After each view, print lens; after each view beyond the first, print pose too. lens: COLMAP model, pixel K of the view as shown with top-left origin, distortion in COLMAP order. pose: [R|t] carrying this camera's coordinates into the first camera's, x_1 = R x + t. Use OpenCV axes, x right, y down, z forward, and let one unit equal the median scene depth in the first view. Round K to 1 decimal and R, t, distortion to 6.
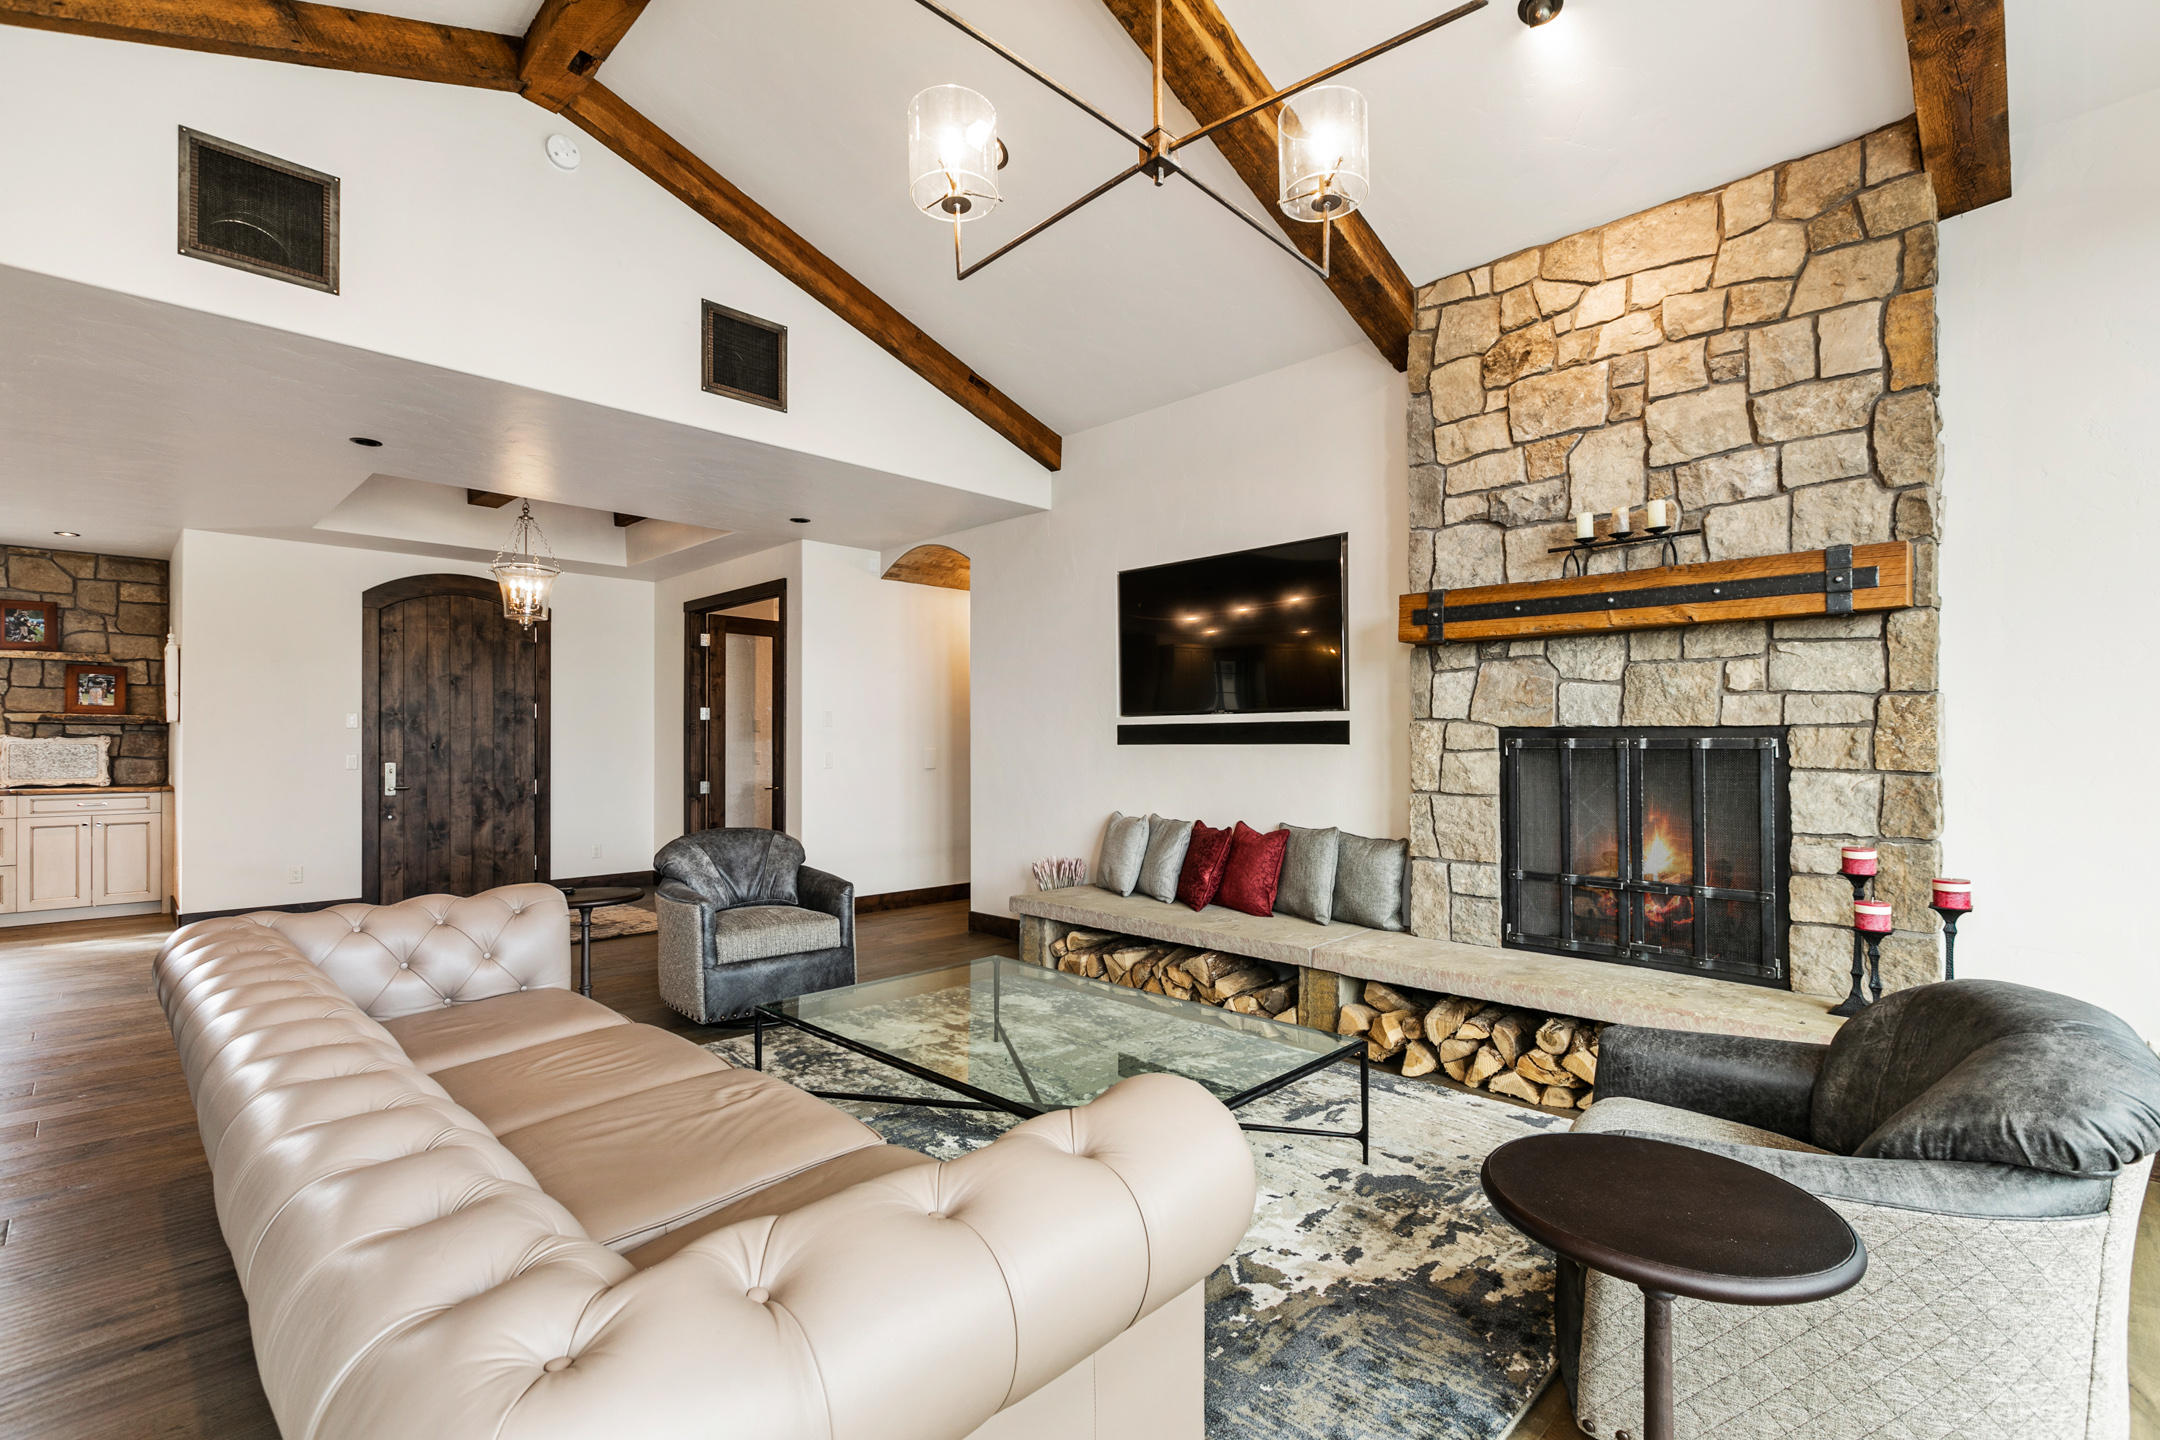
lens RADIAL K [[982.3, 0, 1087.4], [0, 982.3, 736.0], [0, 0, 1]] dist [0.000315, -0.000922]
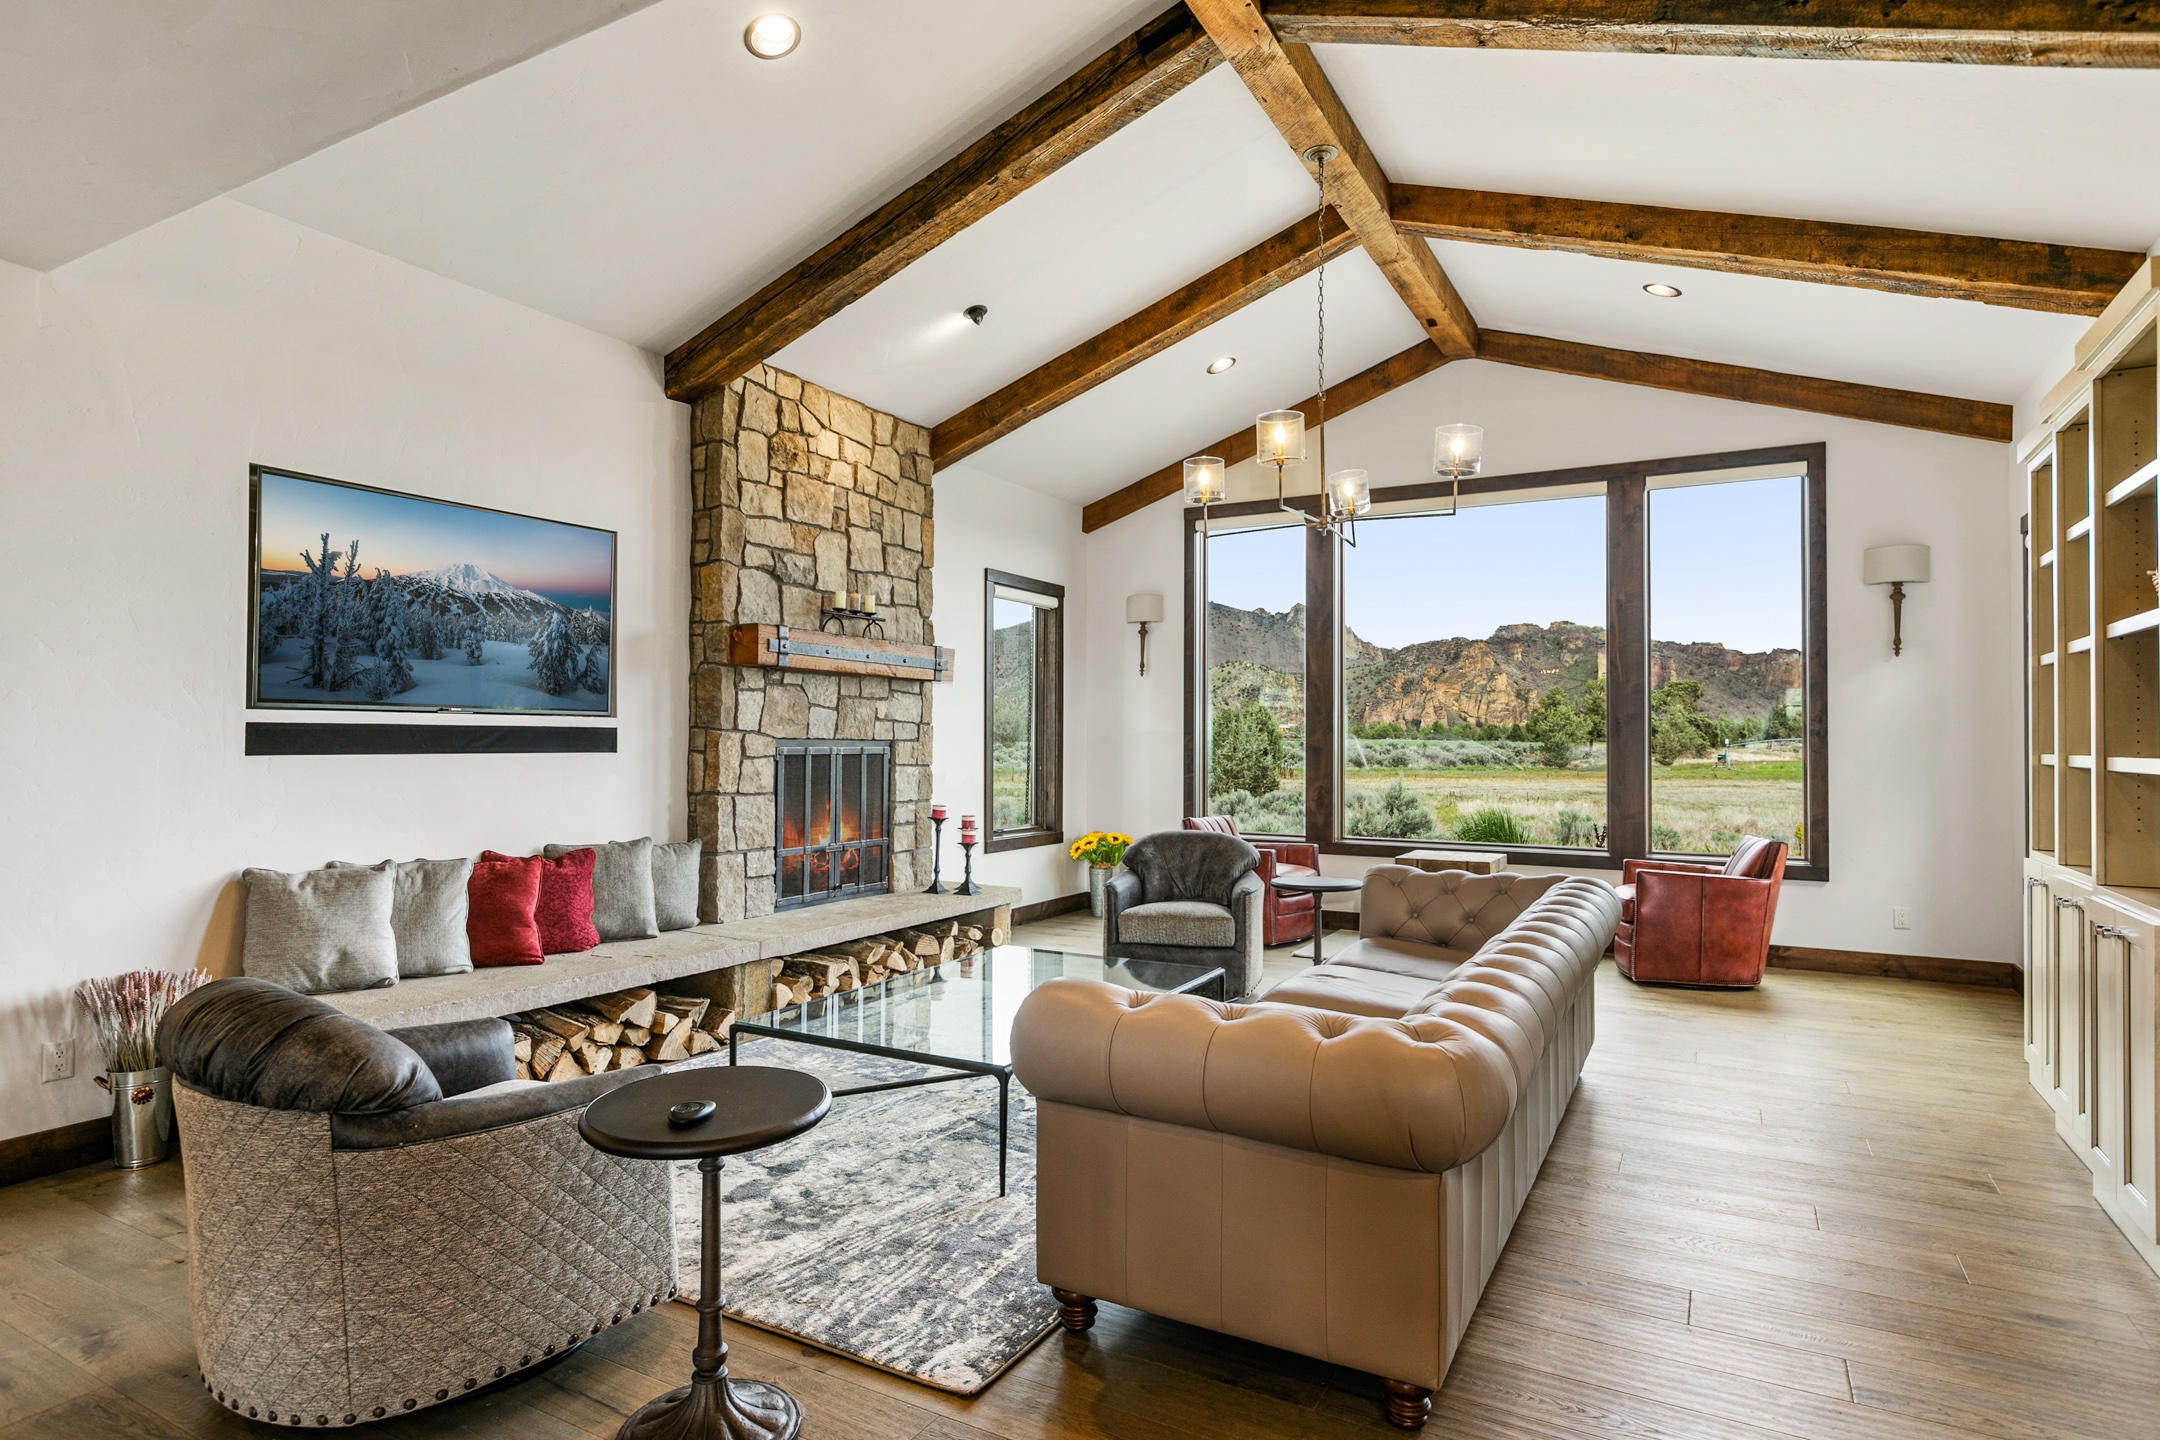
lens RADIAL K [[1151.7, 0, 1079.6], [0, 1151.7, 723.1], [0, 0, 1]] dist [0.000675, -0.000052]
pose [[-0.270782, 0.016149, 0.962505, -1.103040], [-0.010079, 0.999757, -0.019609, -0.003352], [-0.962588, -0.015011, -0.270554, 1.016255]]
